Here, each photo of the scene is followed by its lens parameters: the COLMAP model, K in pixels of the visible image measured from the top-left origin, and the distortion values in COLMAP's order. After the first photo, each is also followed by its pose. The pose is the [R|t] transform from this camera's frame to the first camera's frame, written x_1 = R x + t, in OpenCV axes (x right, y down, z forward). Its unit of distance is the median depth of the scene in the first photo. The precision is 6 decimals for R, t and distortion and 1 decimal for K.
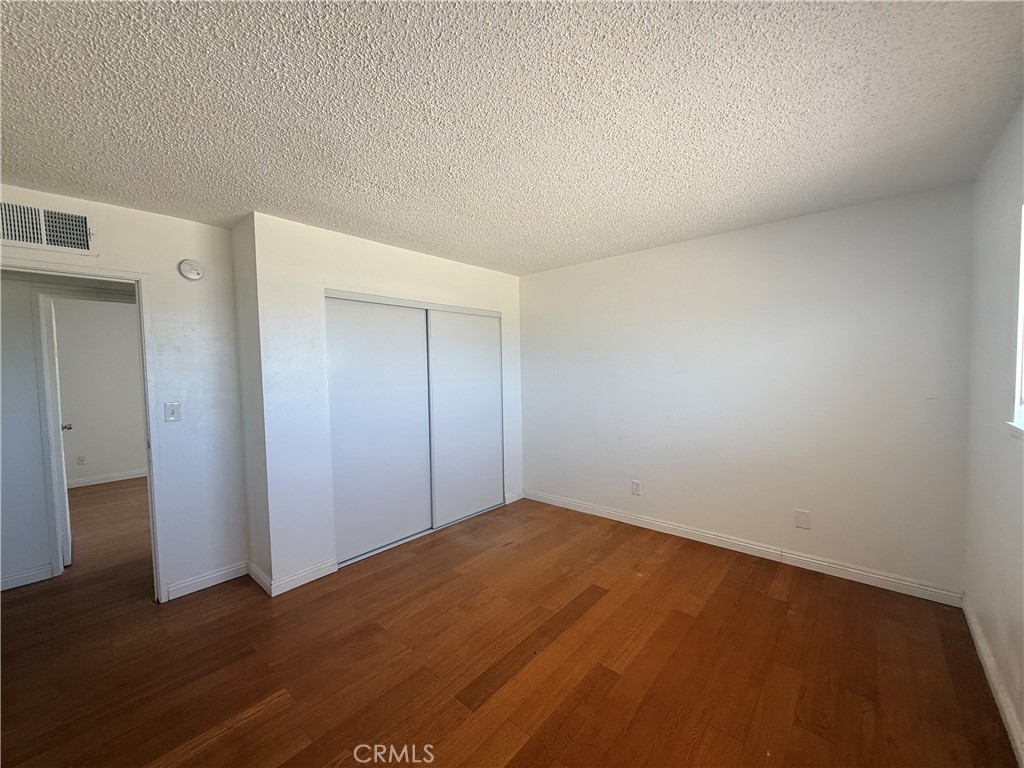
lens RADIAL K [[407.9, 0, 507.6], [0, 407.9, 385.3], [0, 0, 1]] dist [-0.002309, 0.001471]
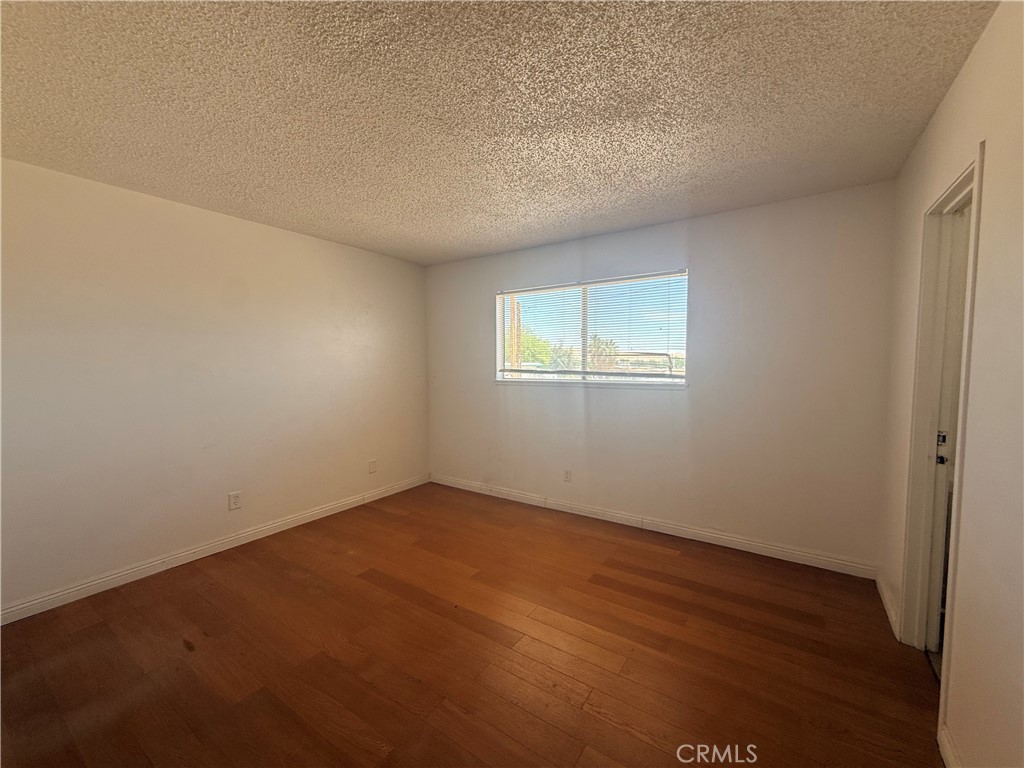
lens RADIAL K [[407.9, 0, 505.2], [0, 407.9, 386.8], [0, 0, 1]] dist [-0.002309, 0.001471]
pose [[-0.106788, -0.046672, 0.993186, -0.623873], [0.045793, 0.997607, 0.051804, -0.003210], [-0.993227, 0.051013, -0.104395, 0.571351]]
